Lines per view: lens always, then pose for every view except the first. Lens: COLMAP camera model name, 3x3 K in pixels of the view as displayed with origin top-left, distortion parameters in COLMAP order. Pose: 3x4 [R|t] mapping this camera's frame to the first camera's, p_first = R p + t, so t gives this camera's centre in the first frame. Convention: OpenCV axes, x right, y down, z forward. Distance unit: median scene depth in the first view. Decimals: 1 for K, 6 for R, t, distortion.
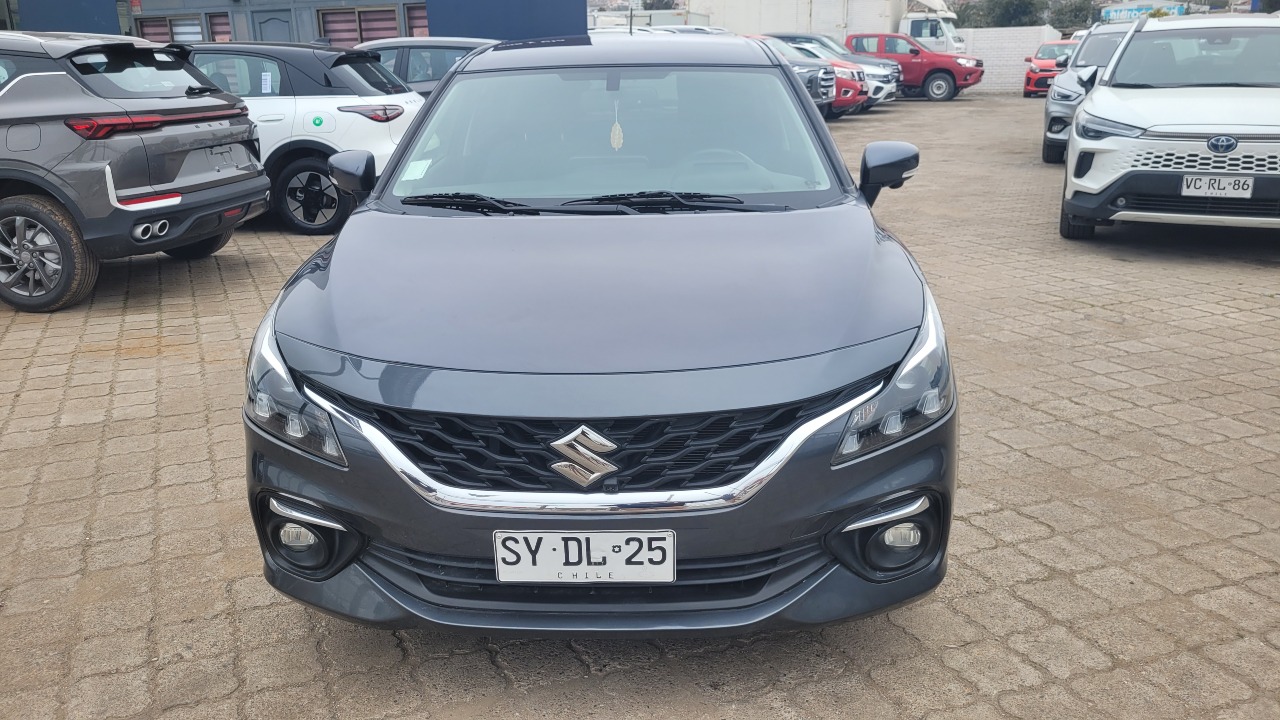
lens RADIAL K [[967.0, 0, 640.0], [0, 967.0, 360.0], [0, 0, 1]] dist [0.008103, 0.001781]
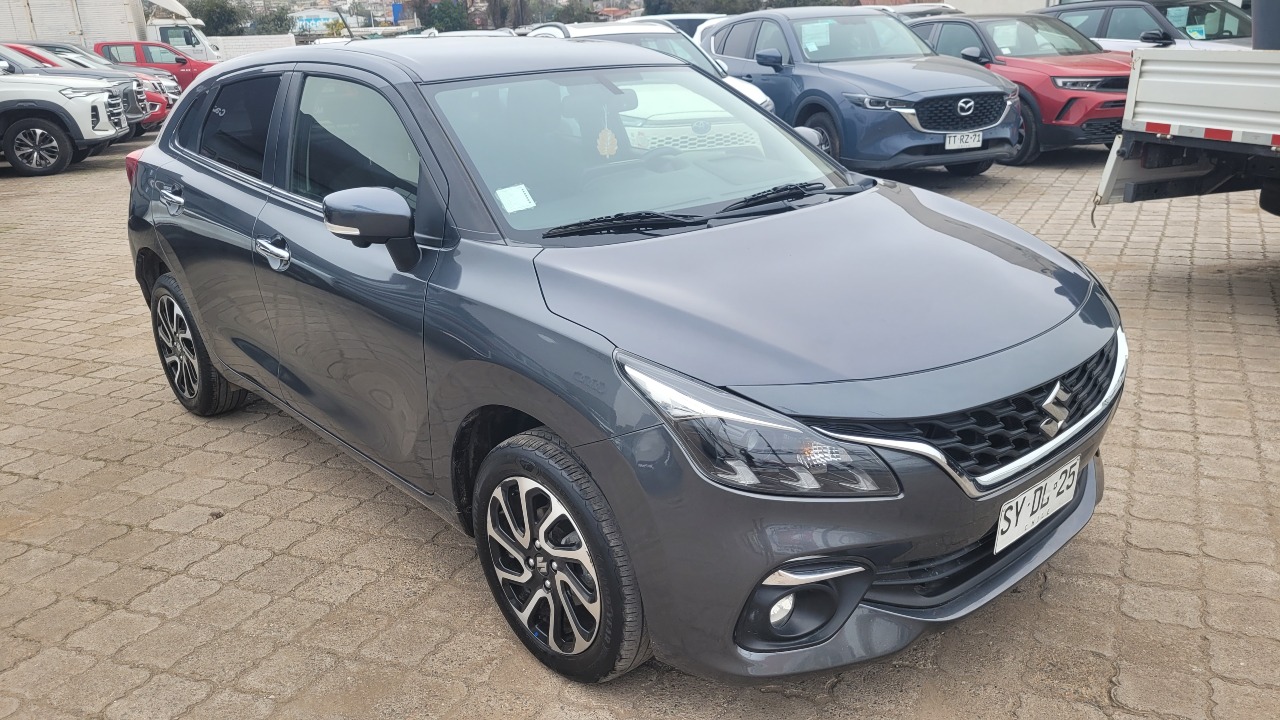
lens RADIAL K [[960.1, 0, 635.9], [0, 960.1, 368.1], [0, 0, 1]] dist [0.012428, 0.000852]
pose [[0.711442, -0.229664, 0.664157, -0.119744], [0.228902, 0.969282, 0.089977, -0.016738], [-0.664420, 0.088014, 0.742159, 0.052180]]
